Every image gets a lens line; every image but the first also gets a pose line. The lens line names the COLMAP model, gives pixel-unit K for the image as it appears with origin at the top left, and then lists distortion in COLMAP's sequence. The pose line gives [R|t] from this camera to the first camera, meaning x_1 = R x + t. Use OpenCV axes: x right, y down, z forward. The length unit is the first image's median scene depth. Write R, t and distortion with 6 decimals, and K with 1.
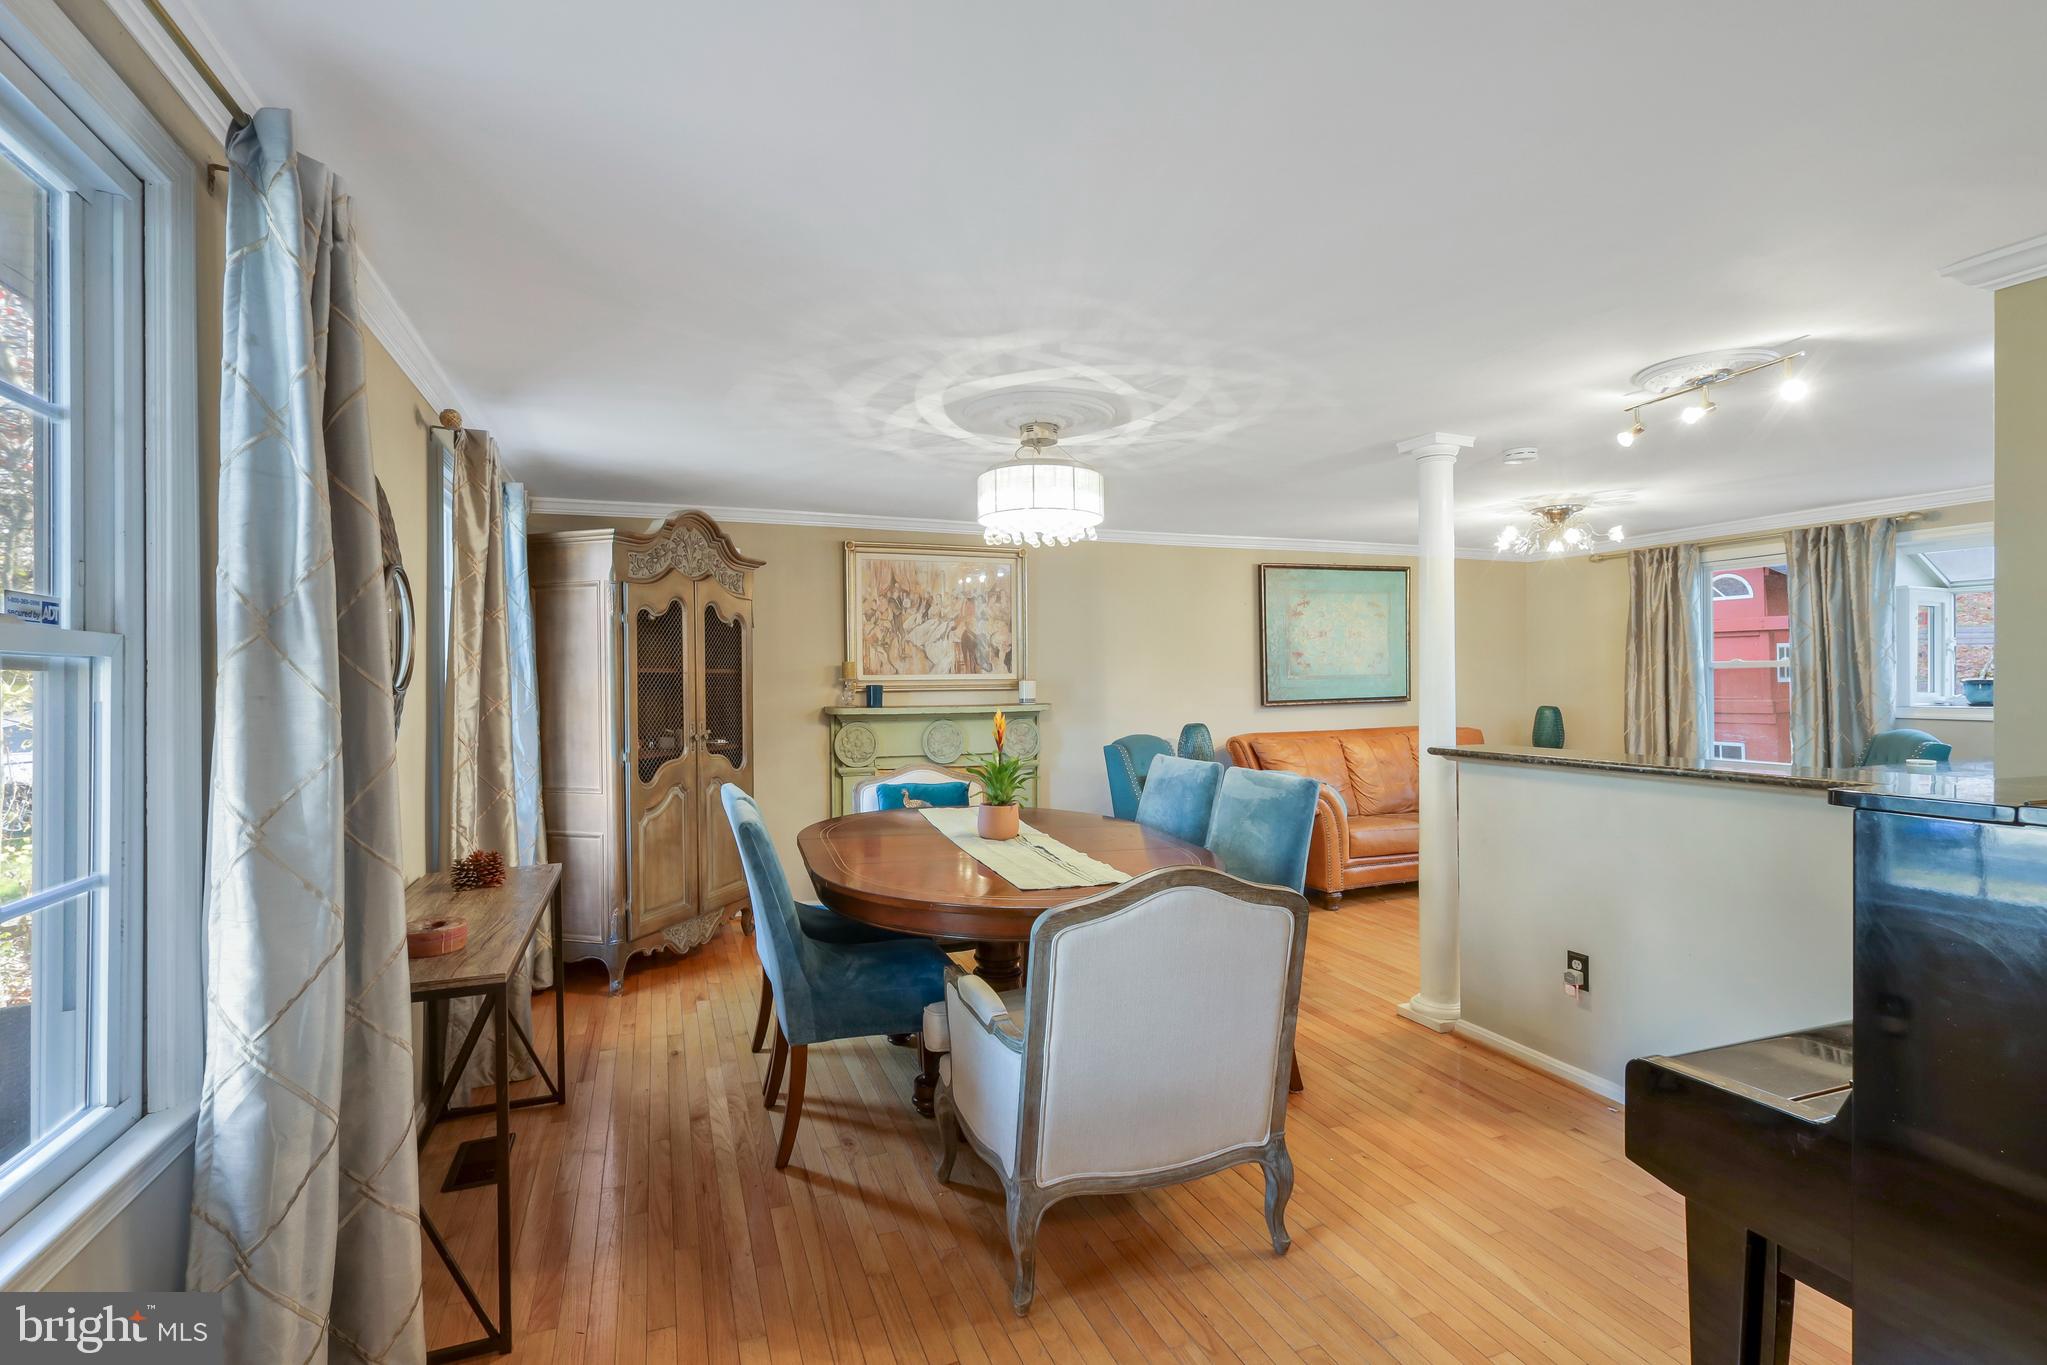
lens RADIAL K [[965.4, 0, 1008.8], [0, 965.4, 687.1], [0, 0, 1]] dist [0.001049, 0.001276]
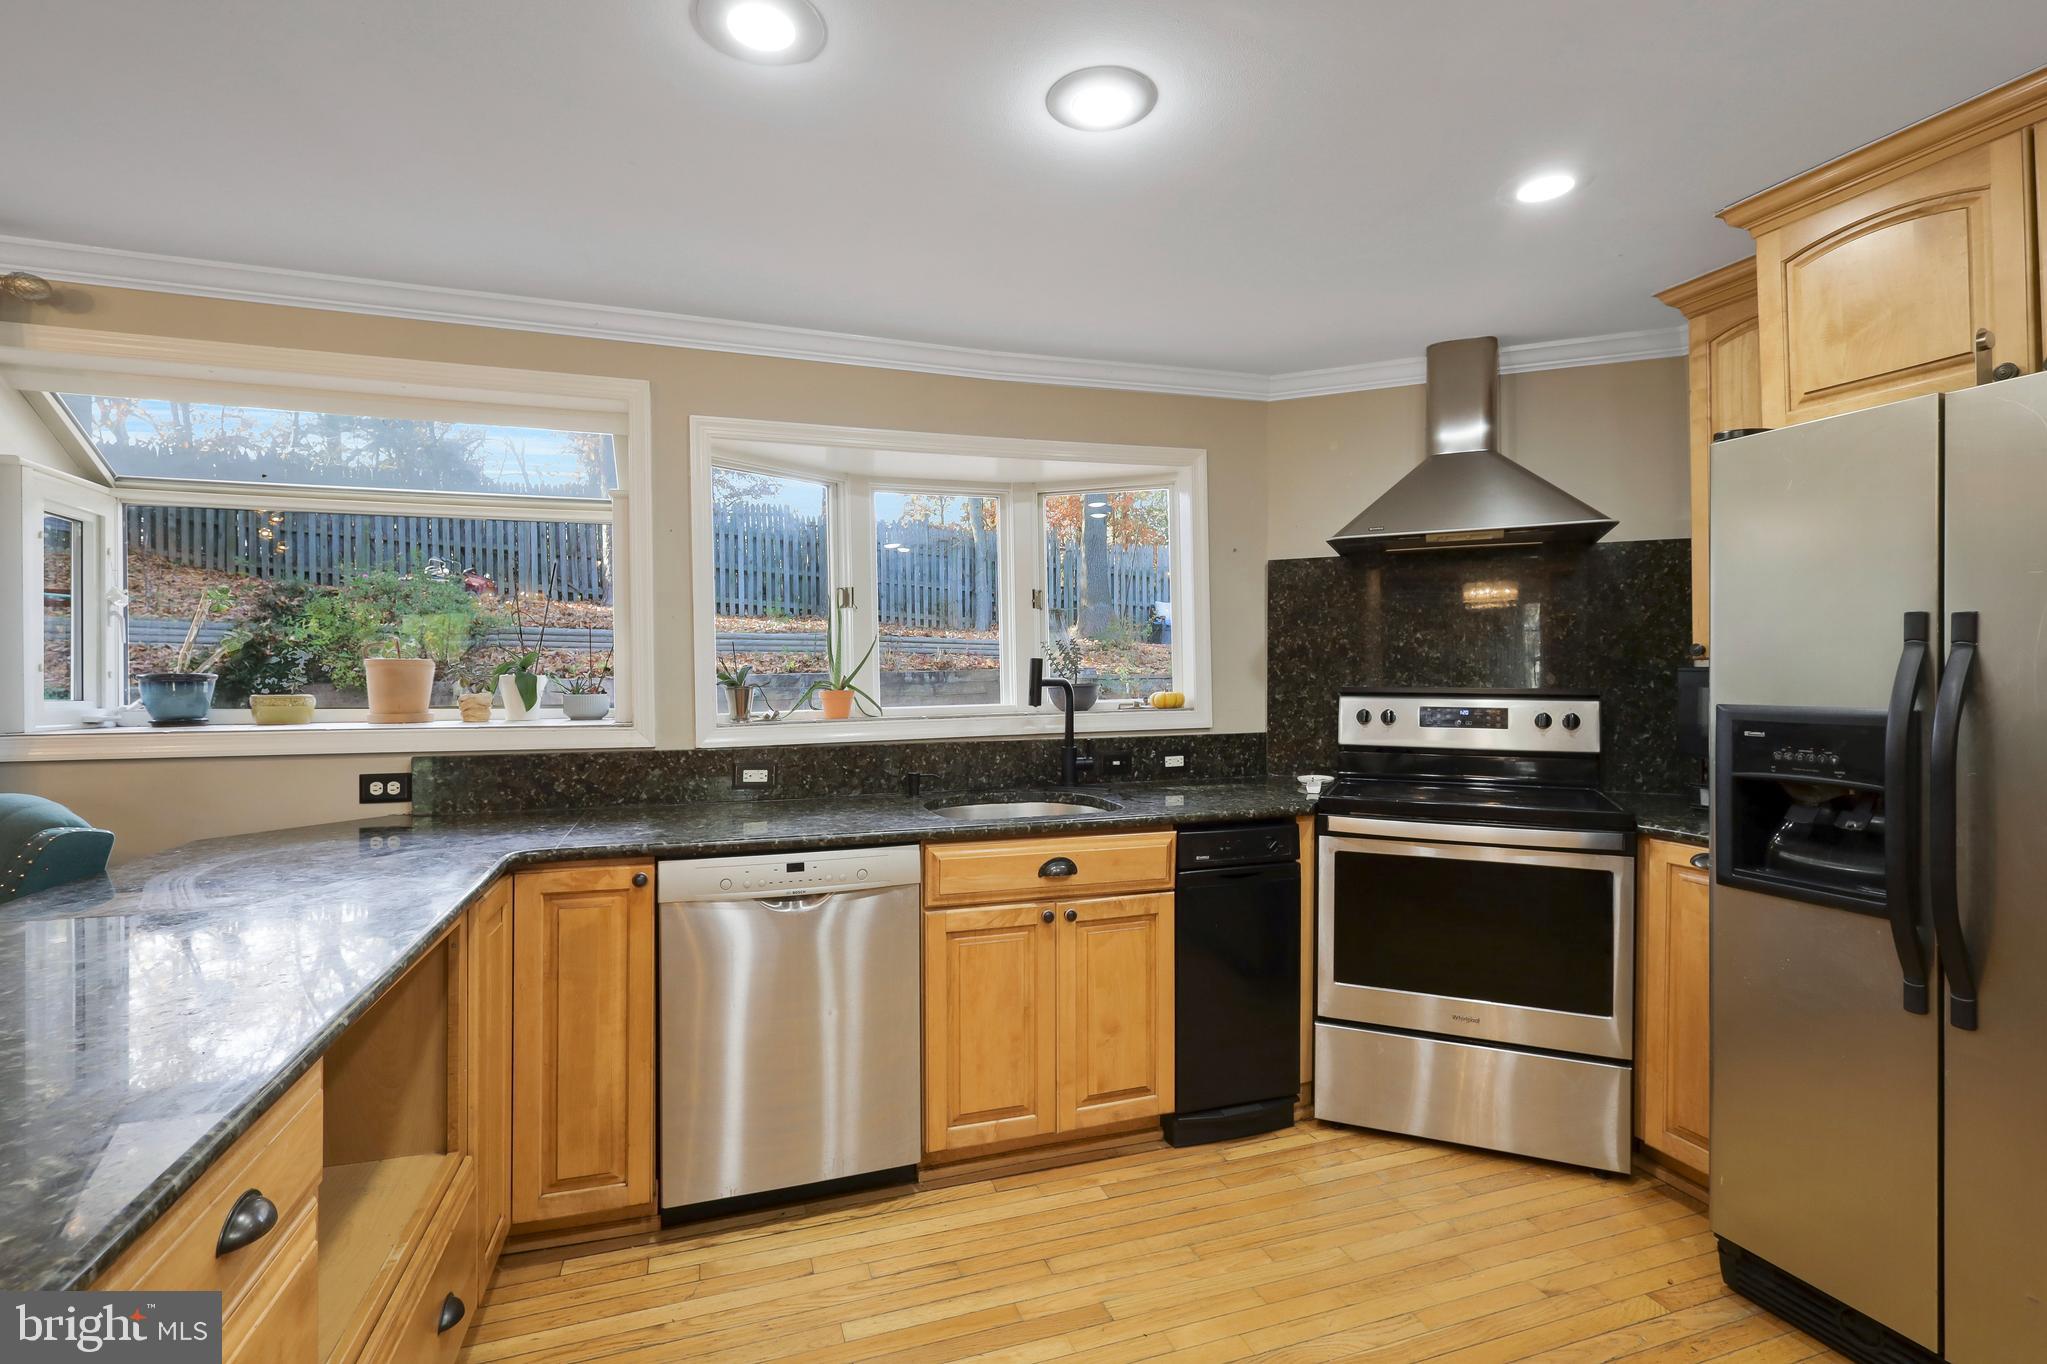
lens RADIAL K [[951.2, 0, 1031.6], [0, 951.2, 676.7], [0, 0, 1]] dist [-0.002627, 0.000171]
pose [[0.033812, 0.009636, 0.999382, 0.491241], [0.014253, 0.999847, -0.010123, 0.005165], [-0.999327, 0.014587, 0.033669, 0.502720]]
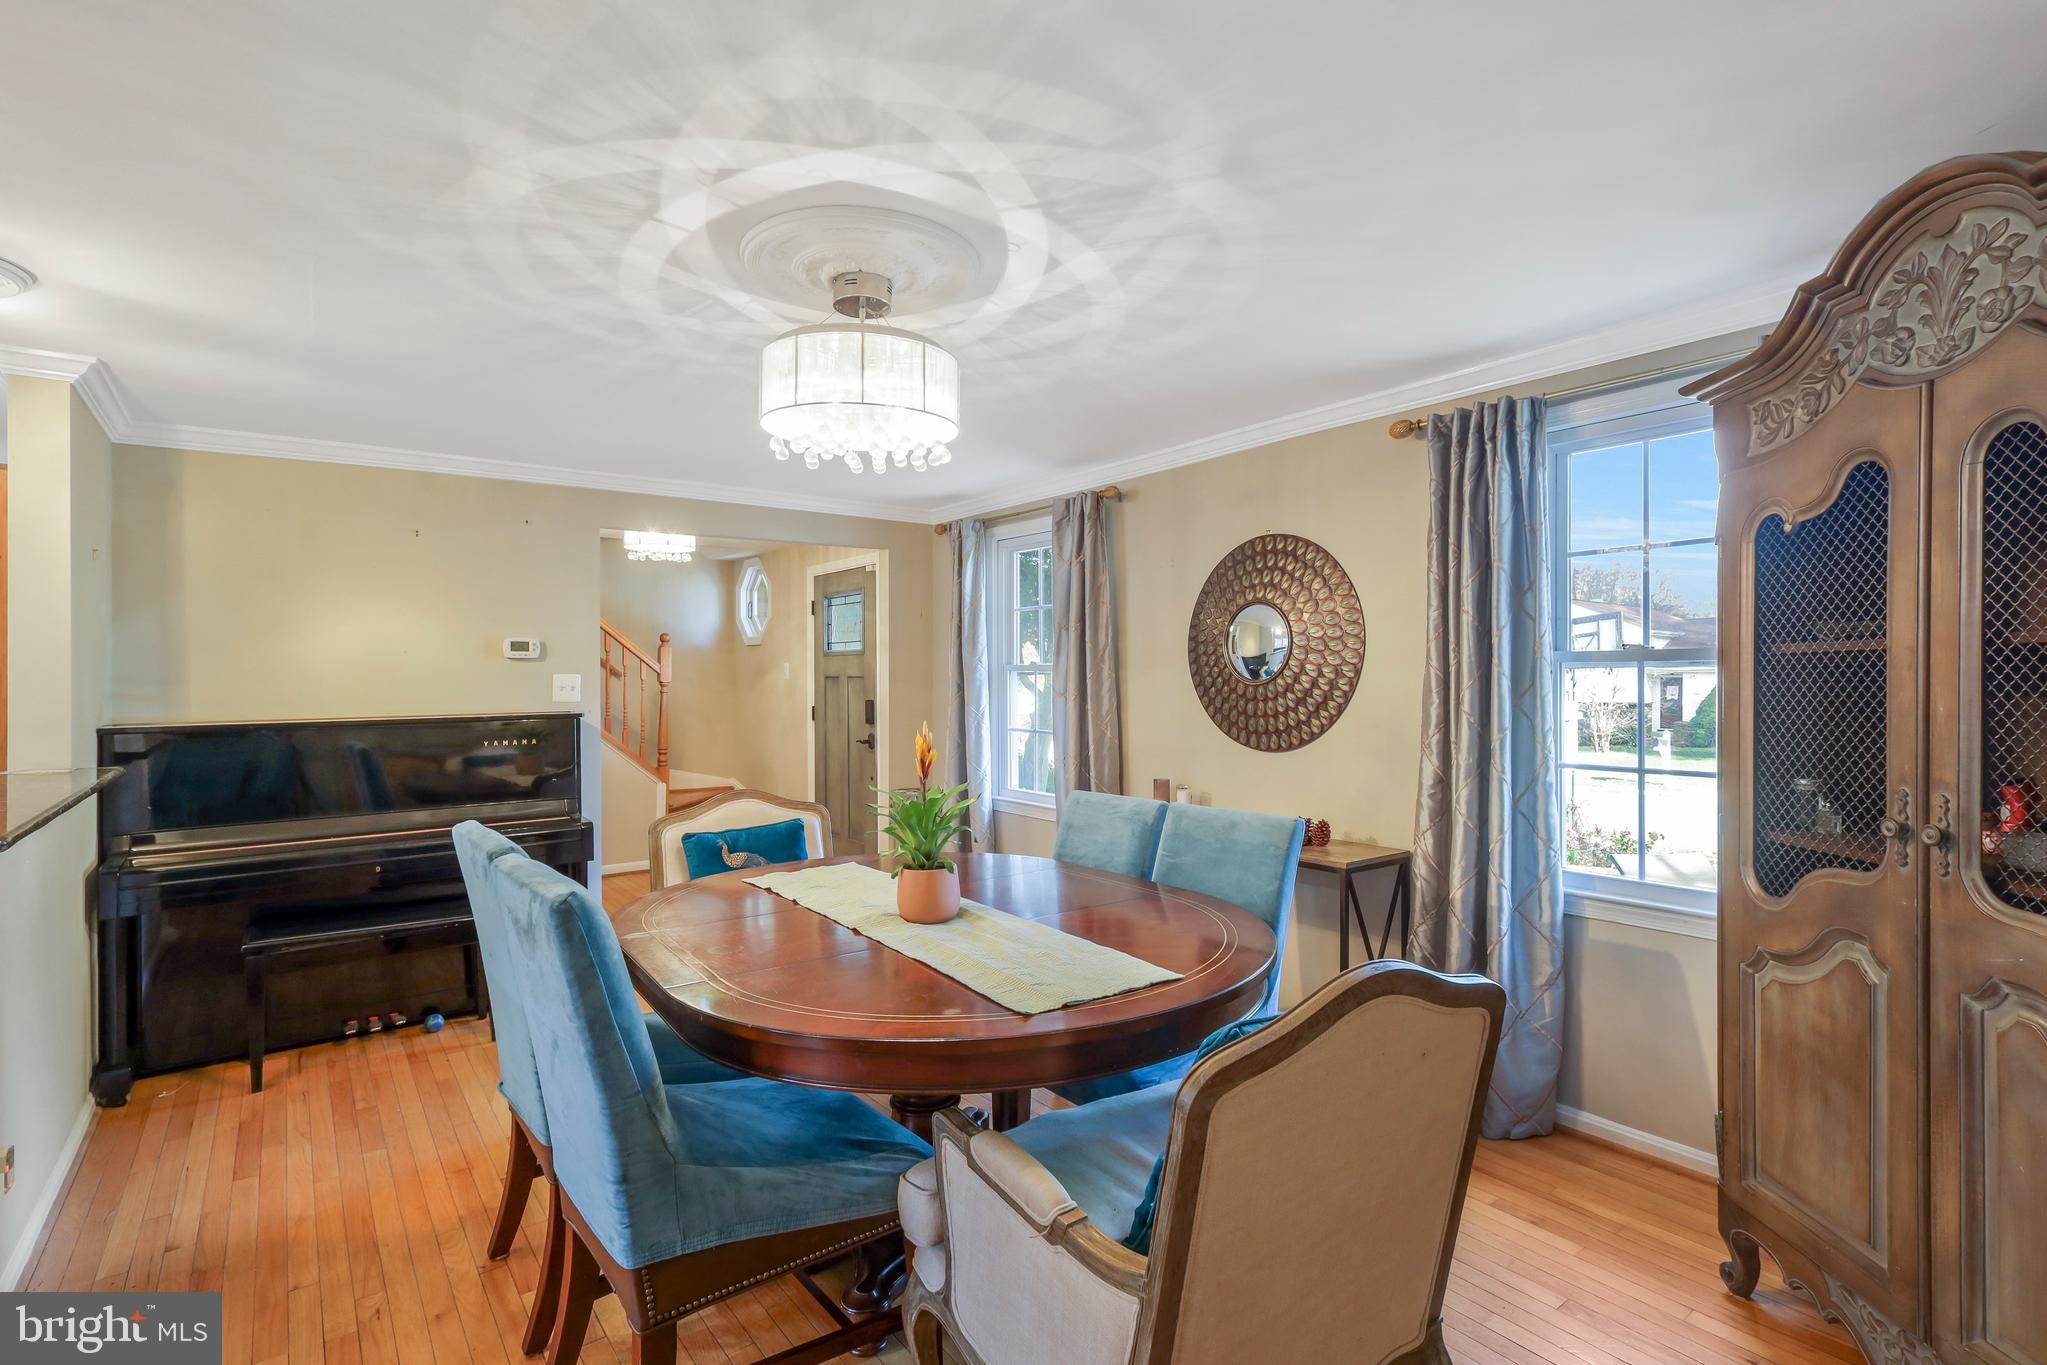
lens RADIAL K [[965.4, 0, 1017.4], [0, 965.4, 698.6], [0, 0, 1]] dist [0.001049, 0.001276]
pose [[-0.957039, 0.012792, -0.289678, 0.074854], [0.005086, 0.999613, 0.027339, -0.006557], [0.289916, 0.024691, -0.956734, 1.011836]]
